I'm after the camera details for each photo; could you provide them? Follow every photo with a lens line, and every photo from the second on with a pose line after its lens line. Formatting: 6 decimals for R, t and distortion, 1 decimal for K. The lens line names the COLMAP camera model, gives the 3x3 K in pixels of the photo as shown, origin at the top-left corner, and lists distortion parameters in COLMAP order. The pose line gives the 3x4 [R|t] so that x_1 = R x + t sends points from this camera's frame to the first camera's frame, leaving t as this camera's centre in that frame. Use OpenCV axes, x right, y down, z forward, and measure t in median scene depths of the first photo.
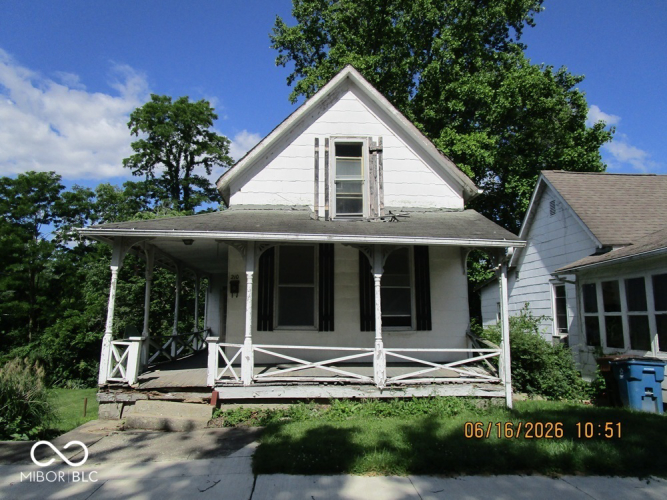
lens RADIAL K [[486.2, 0, 331.1], [0, 486.2, 246.0], [0, 0, 1]] dist [-0.009176, -0.000562]
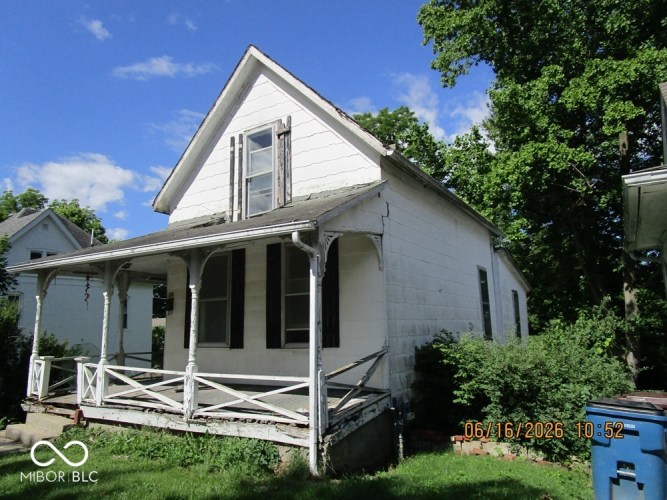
lens RADIAL K [[486.2, 0, 331.1], [0, 486.2, 246.0], [0, 0, 1]] dist [-0.009176, -0.000562]
pose [[0.802959, -0.123726, -0.583051, 0.674253], [0.120117, 0.991738, -0.045030, 0.049206], [0.583805, -0.033877, 0.811187, 0.382426]]
